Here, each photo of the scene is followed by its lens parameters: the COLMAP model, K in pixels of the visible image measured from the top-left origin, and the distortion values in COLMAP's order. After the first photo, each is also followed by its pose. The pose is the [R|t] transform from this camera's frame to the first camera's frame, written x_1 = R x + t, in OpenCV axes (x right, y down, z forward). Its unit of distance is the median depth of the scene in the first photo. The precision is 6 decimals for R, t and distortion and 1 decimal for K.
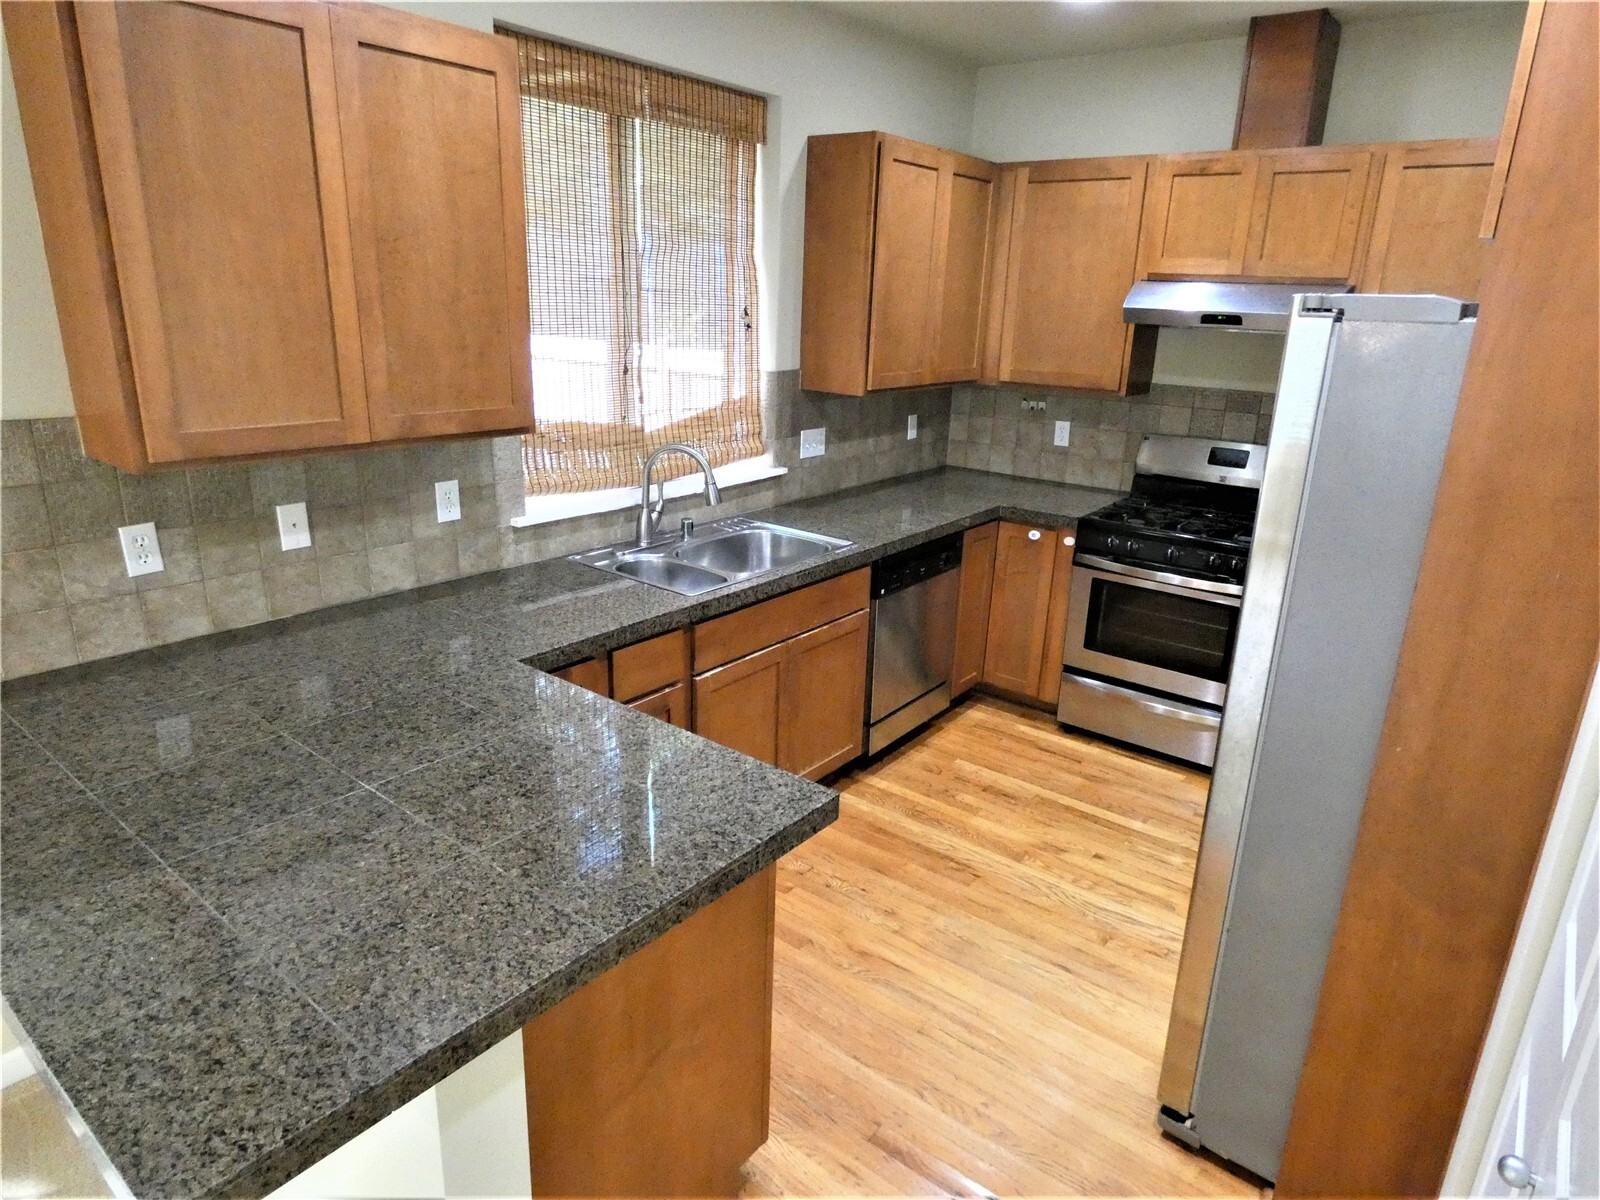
lens RADIAL K [[963.5, 0, 800.6], [0, 963.5, 602.8], [0, 0, 1]] dist [-0.000143, 0.001113]
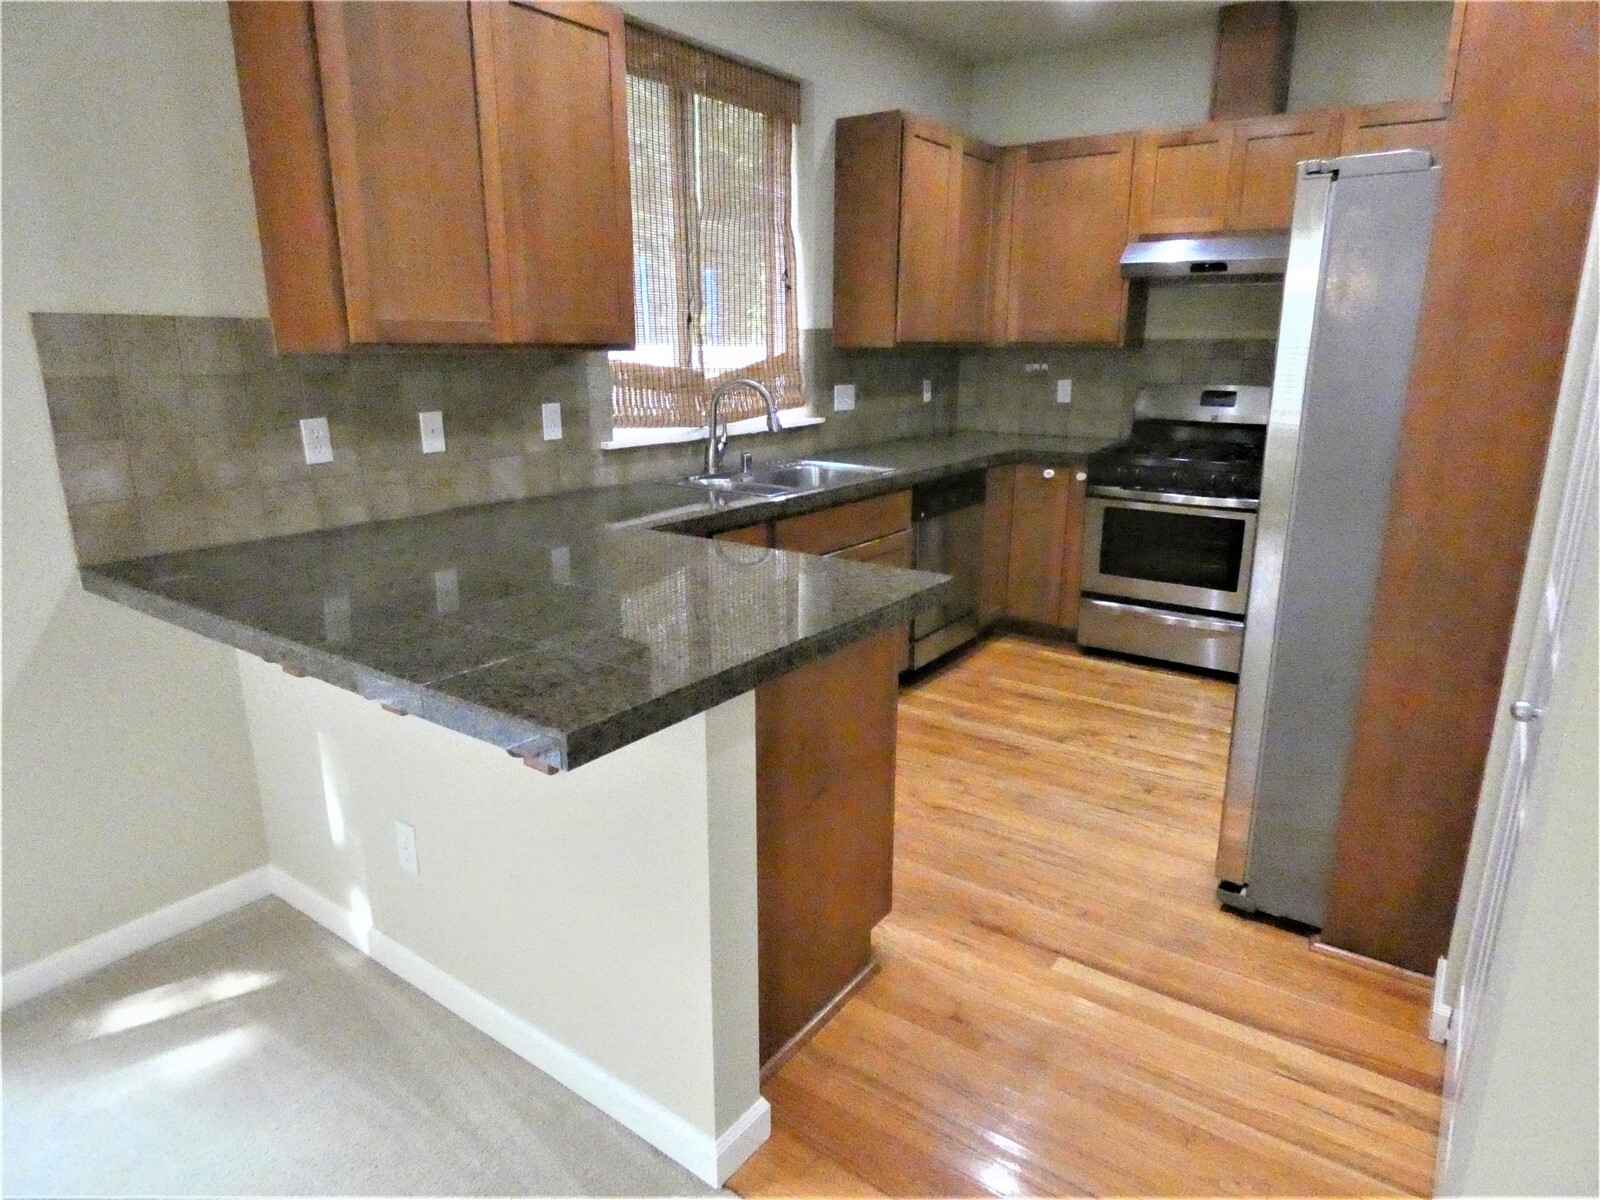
lens RADIAL K [[963.5, 0, 804.8], [0, 963.5, 603.4], [0, 0, 1]] dist [-0.000143, 0.001113]
pose [[0.998651, -0.040173, 0.032885, -0.103976], [0.041564, 0.998220, -0.042766, 0.150093], [-0.031108, 0.044075, 0.998544, -0.111967]]
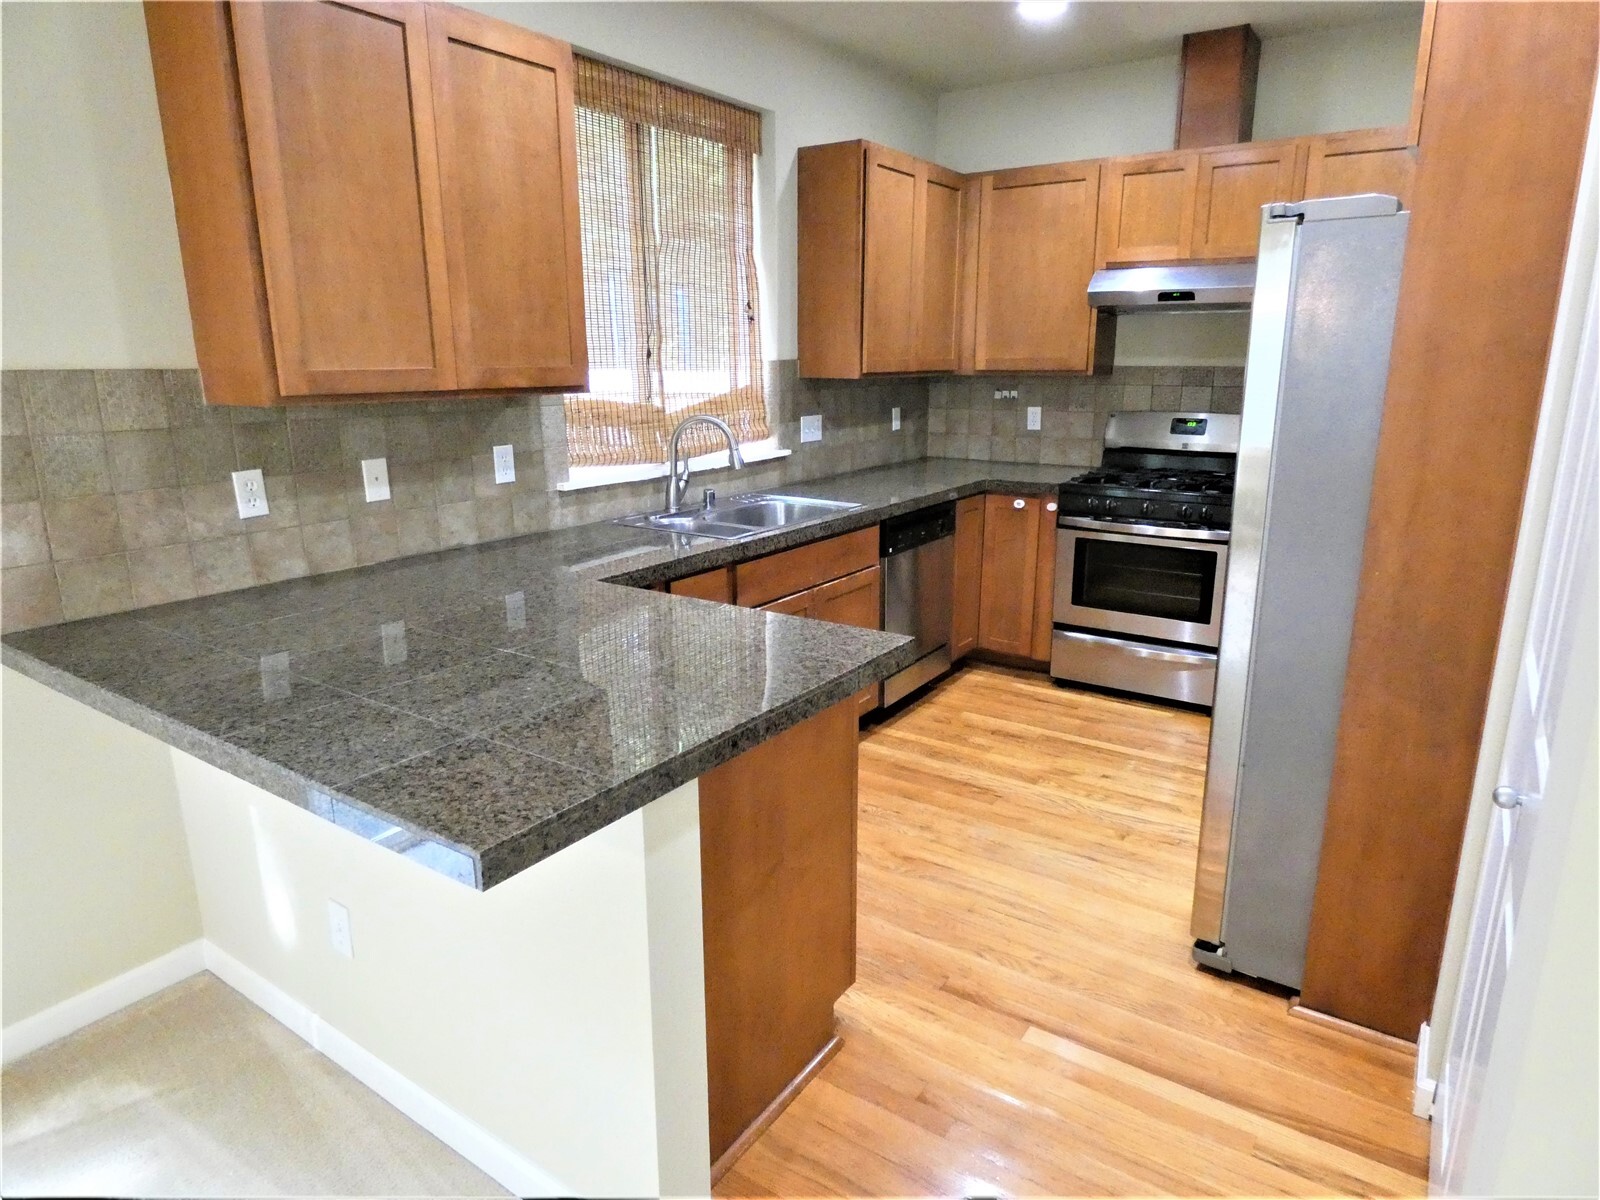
lens RADIAL K [[963.5, 0, 801.5], [0, 963.5, 603.2], [0, 0, 1]] dist [-0.000143, 0.001113]
pose [[0.997409, -0.050636, 0.051095, -0.084154], [0.053422, 0.997071, -0.054737, 0.115778], [-0.048174, 0.057325, 0.997193, -0.085188]]
